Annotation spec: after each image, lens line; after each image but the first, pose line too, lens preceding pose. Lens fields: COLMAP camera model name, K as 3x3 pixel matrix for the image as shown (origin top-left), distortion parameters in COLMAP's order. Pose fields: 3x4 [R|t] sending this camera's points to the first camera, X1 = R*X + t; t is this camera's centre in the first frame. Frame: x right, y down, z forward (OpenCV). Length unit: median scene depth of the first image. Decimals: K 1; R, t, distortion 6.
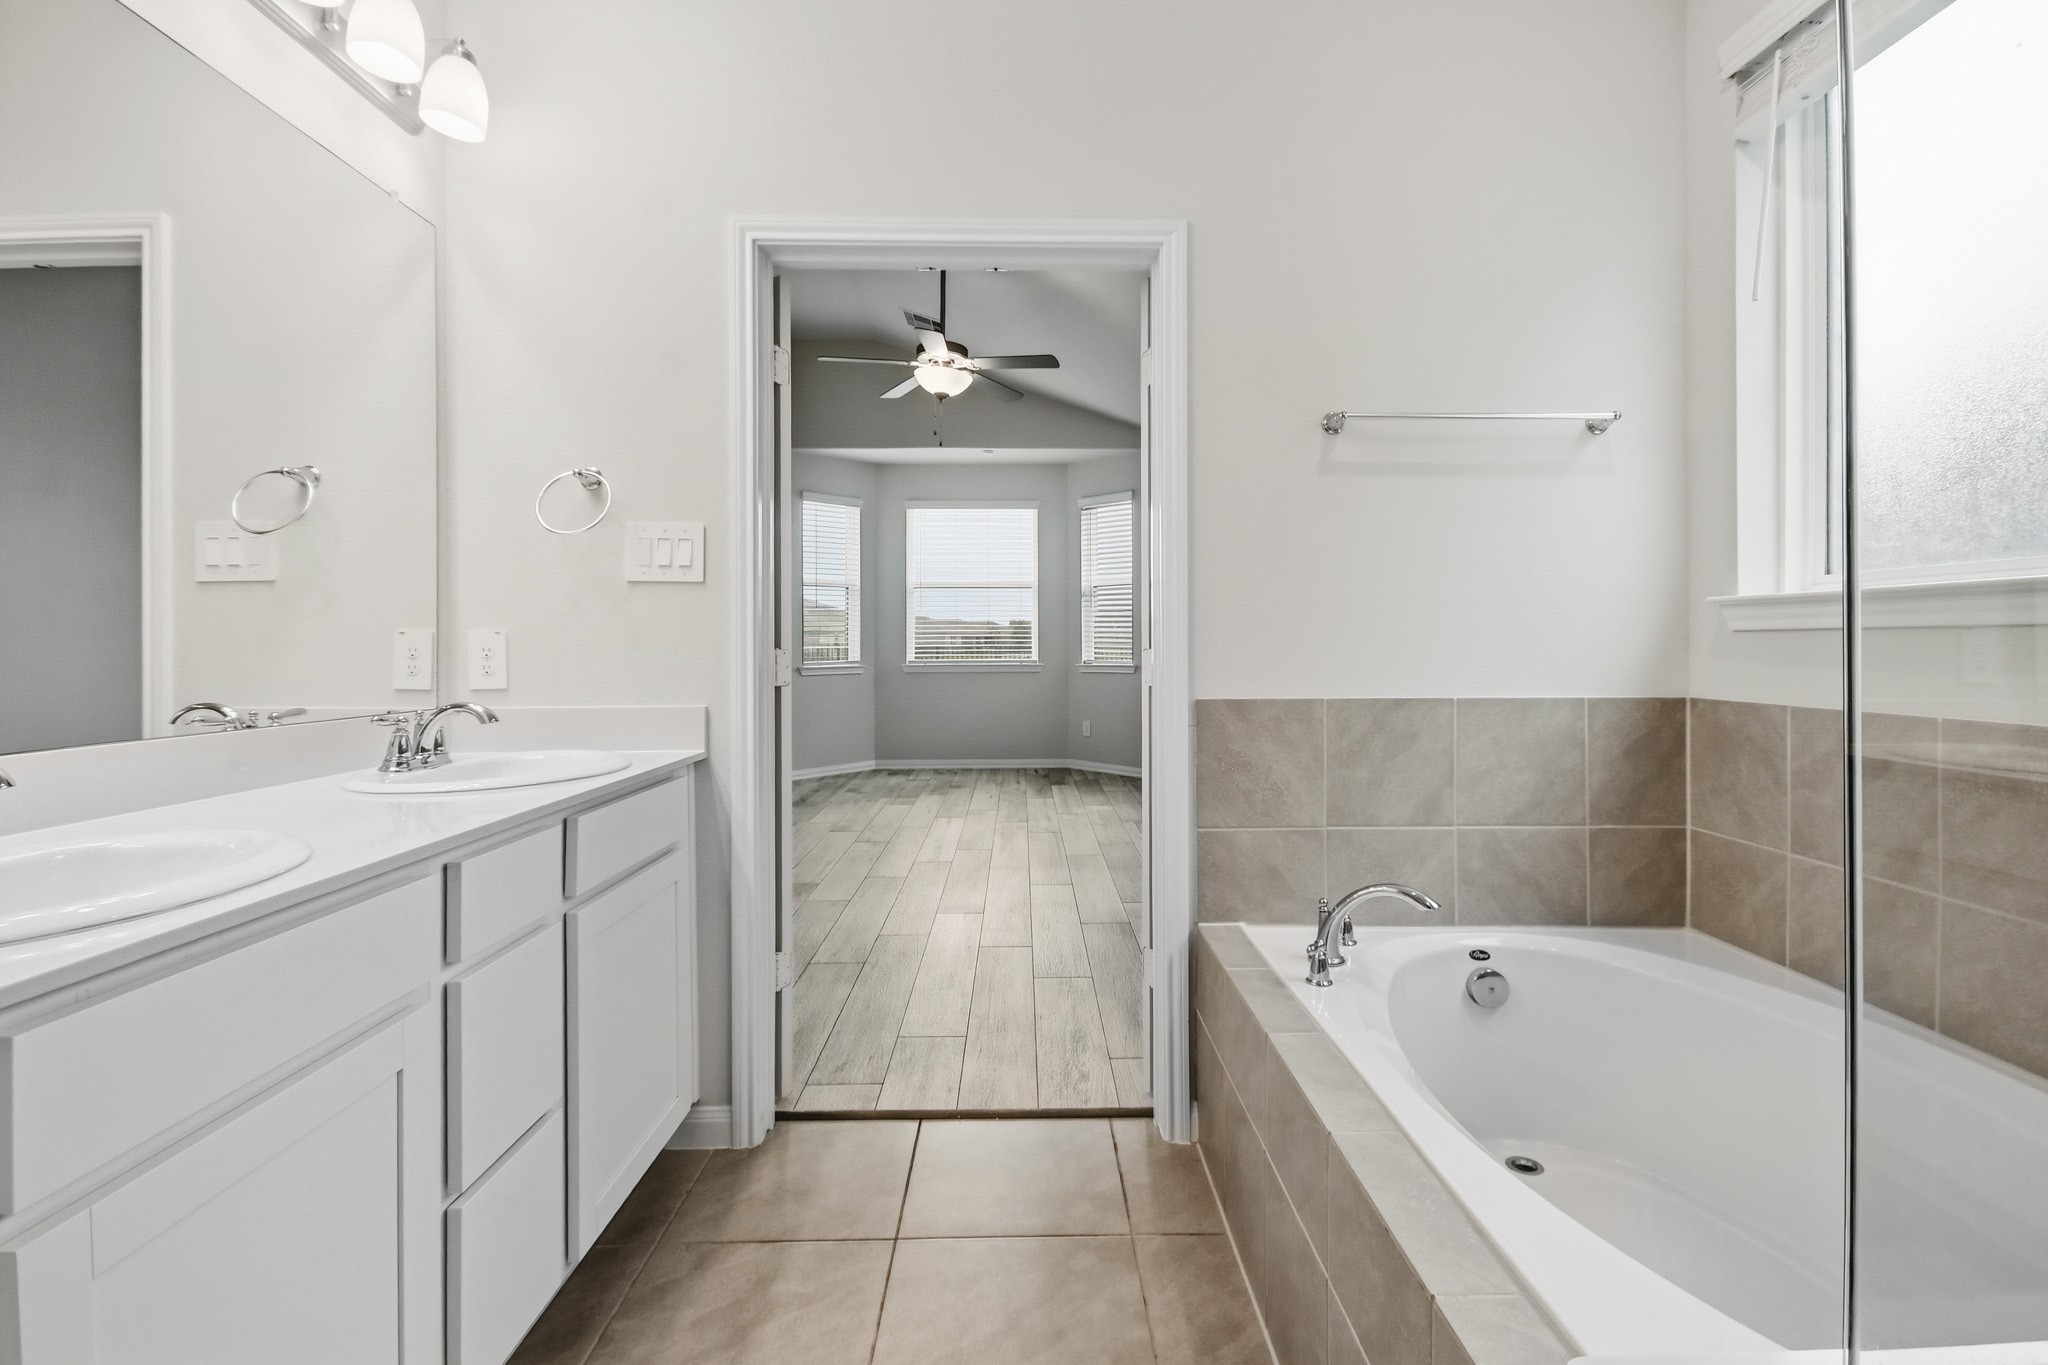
lens RADIAL K [[915.9, 0, 1040.8], [0, 915.9, 649.1], [0, 0, 1]] dist [0.016258, -0.000348]
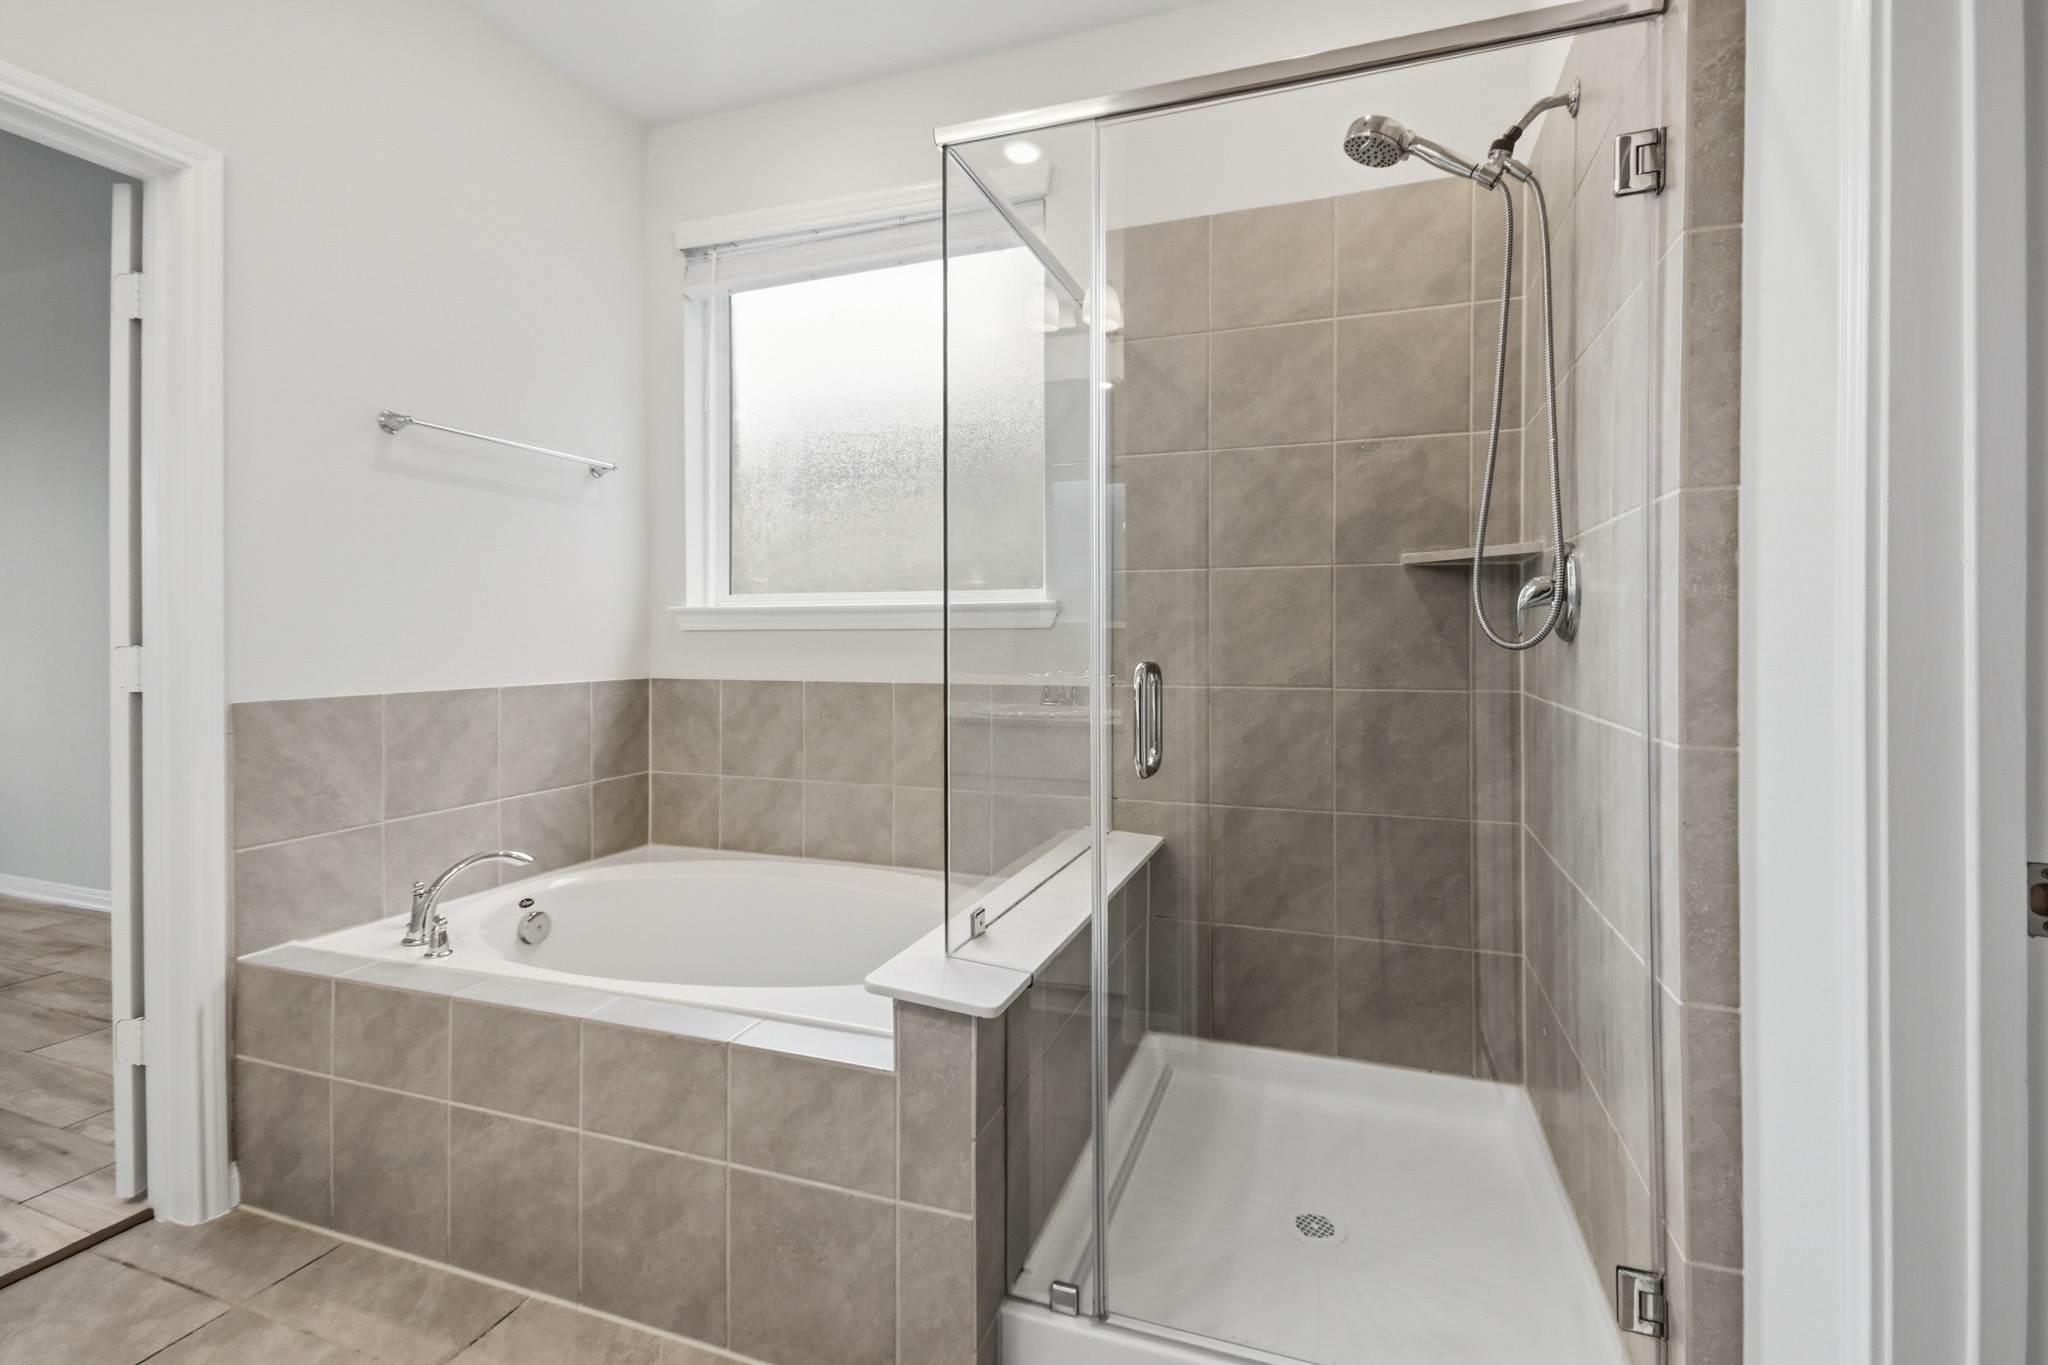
lens RADIAL K [[915.9, 0, 1040.8], [0, 915.9, 649.1], [0, 0, 1]] dist [0.016258, -0.000348]
pose [[0.352482, -0.011050, 0.935753, -0.386111], [0.004529, 0.999939, 0.010102, -0.002256], [-0.935808, 0.000677, 0.352510, -0.034370]]
